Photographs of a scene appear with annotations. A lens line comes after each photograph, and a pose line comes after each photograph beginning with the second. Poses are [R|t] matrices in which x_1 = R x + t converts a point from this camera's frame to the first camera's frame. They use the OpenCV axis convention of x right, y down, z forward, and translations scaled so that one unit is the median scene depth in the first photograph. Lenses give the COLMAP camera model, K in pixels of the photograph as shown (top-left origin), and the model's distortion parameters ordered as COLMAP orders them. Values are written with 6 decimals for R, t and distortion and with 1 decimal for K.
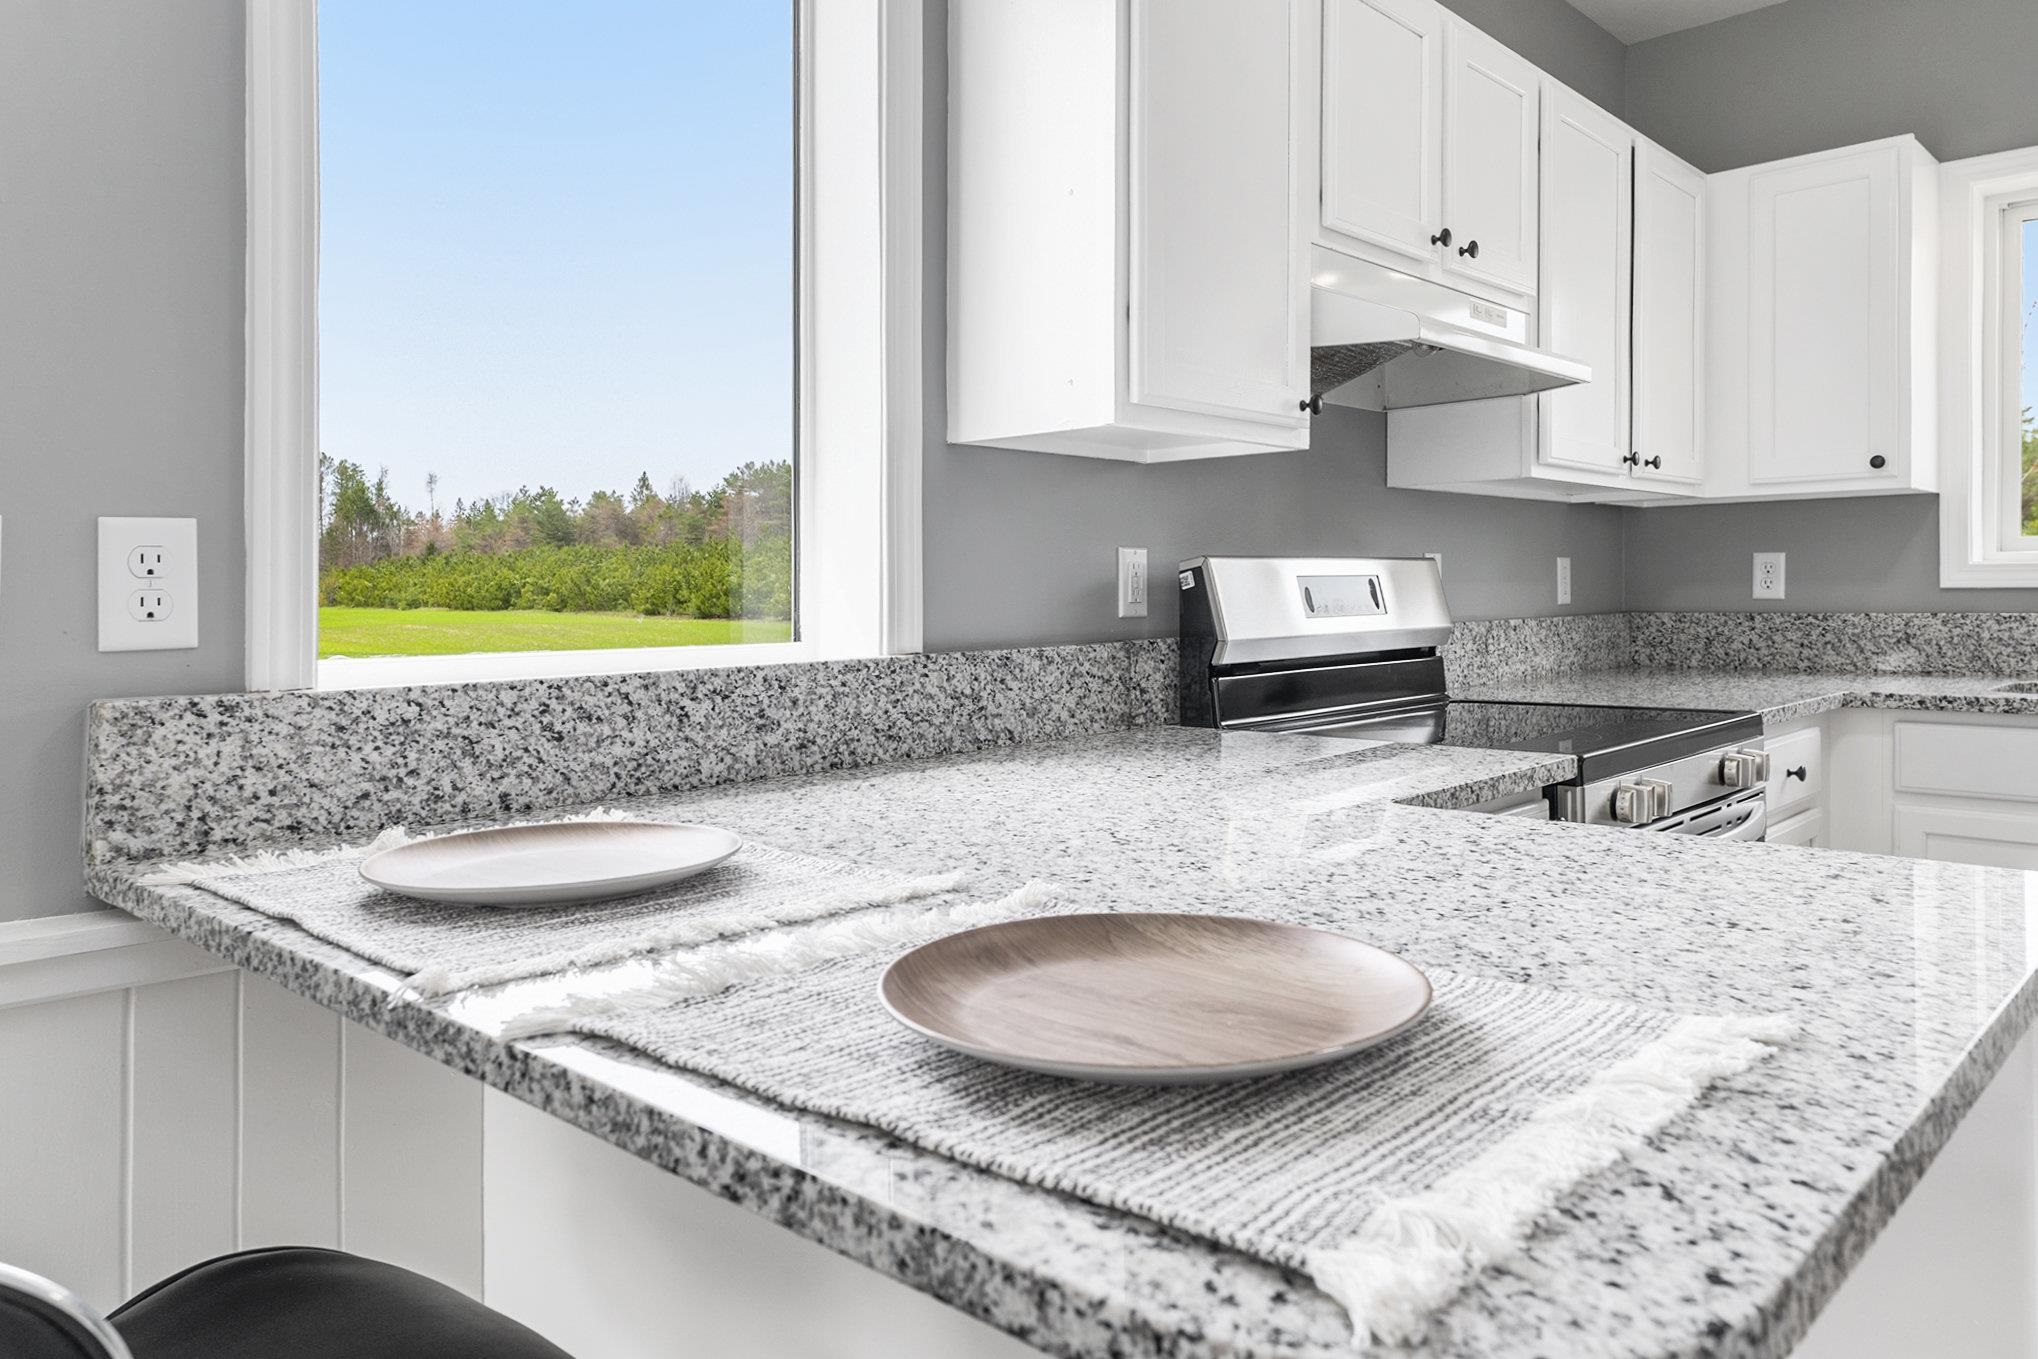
lens RADIAL K [[1340.1, 0, 1019.0], [0, 1340.1, 679.5], [0, 0, 1]] dist [0.064933, 0.000304]
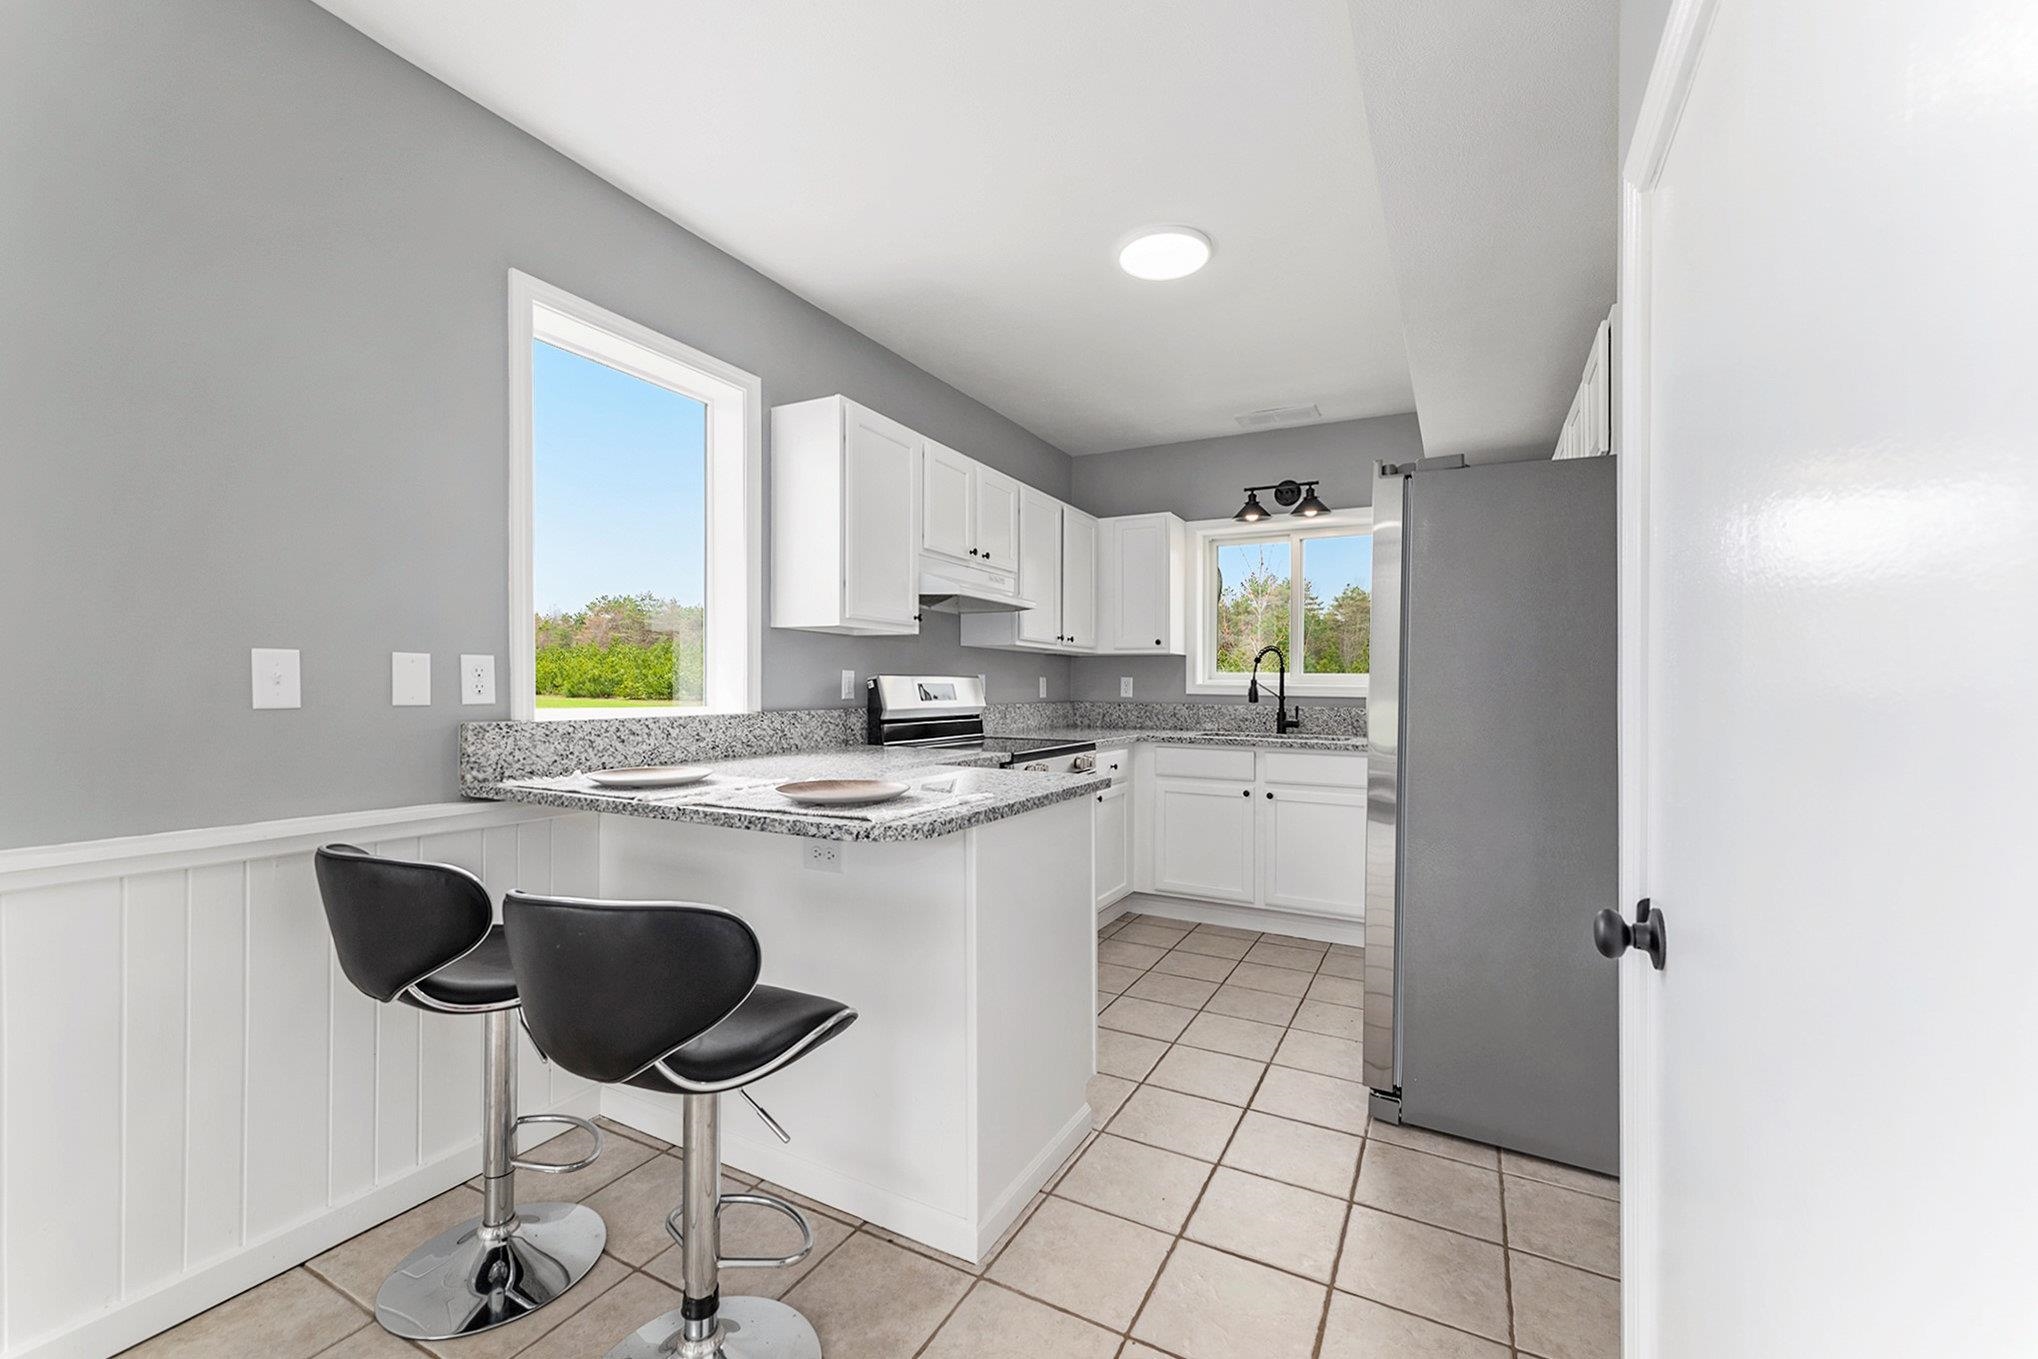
lens RADIAL K [[828.7, 0, 1004.7], [0, 828.7, 701.8], [0, 0, 1]] dist [-0.093202, 0.000024]
pose [[0.965451, 0.017274, 0.260012, -0.028106], [-0.005140, 0.998869, -0.047275, 0.025912], [-0.260535, 0.044305, 0.964447, -0.485474]]
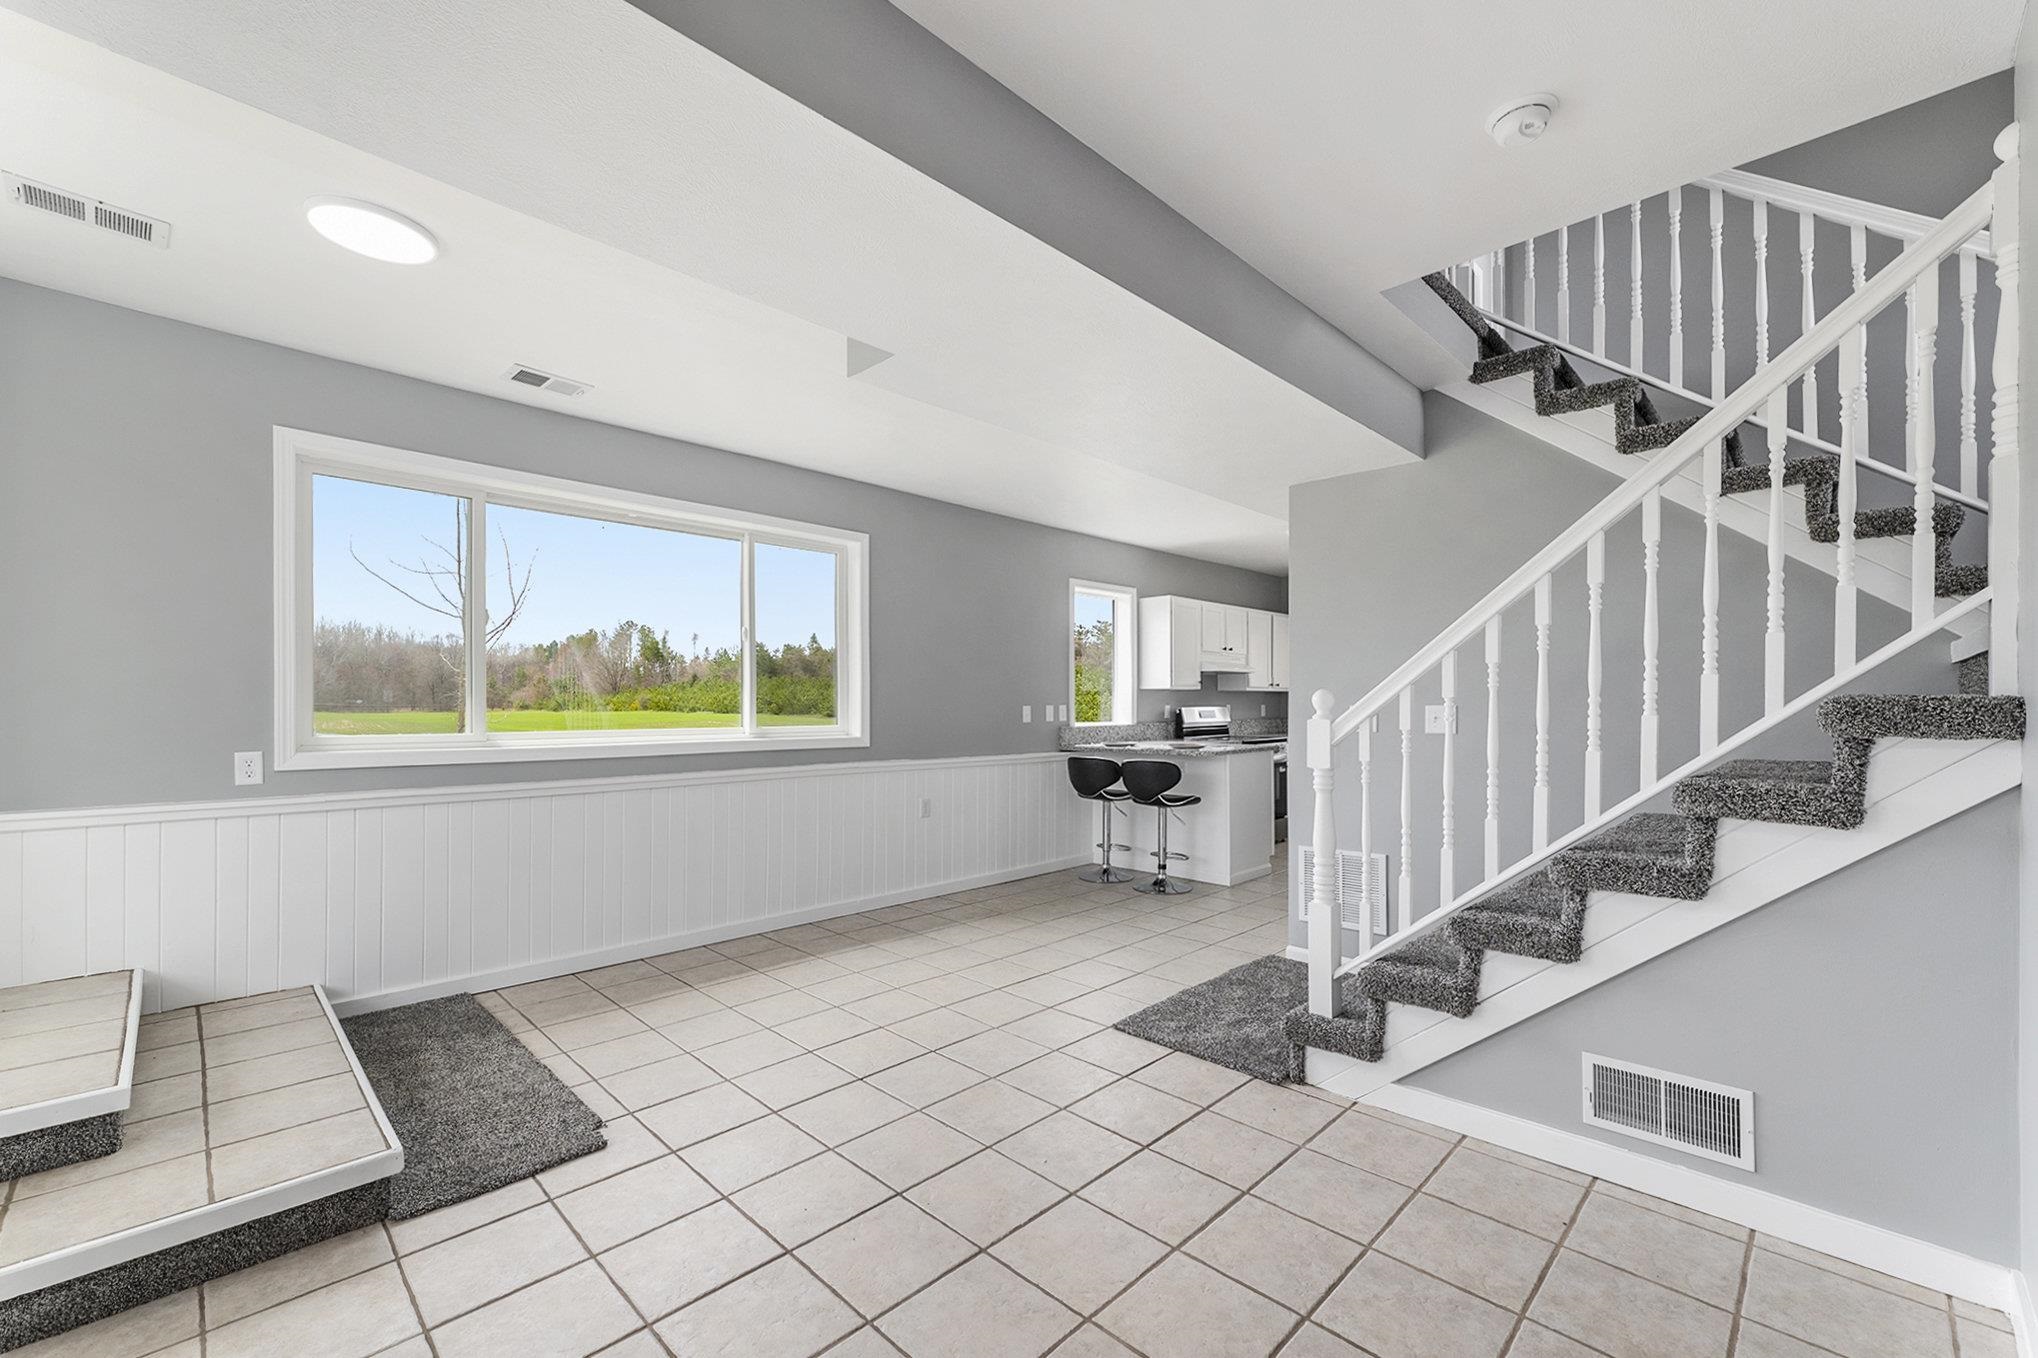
lens RADIAL K [[826.1, 0, 1013.9], [0, 826.1, 728.7], [0, 0, 1]] dist [0.000033, 0.000004]
pose [[0.999879, 0.007885, -0.013421, -0.477494], [-0.008348, 0.999358, -0.034841, 0.114030], [0.013138, 0.034949, 0.999303, -2.275708]]
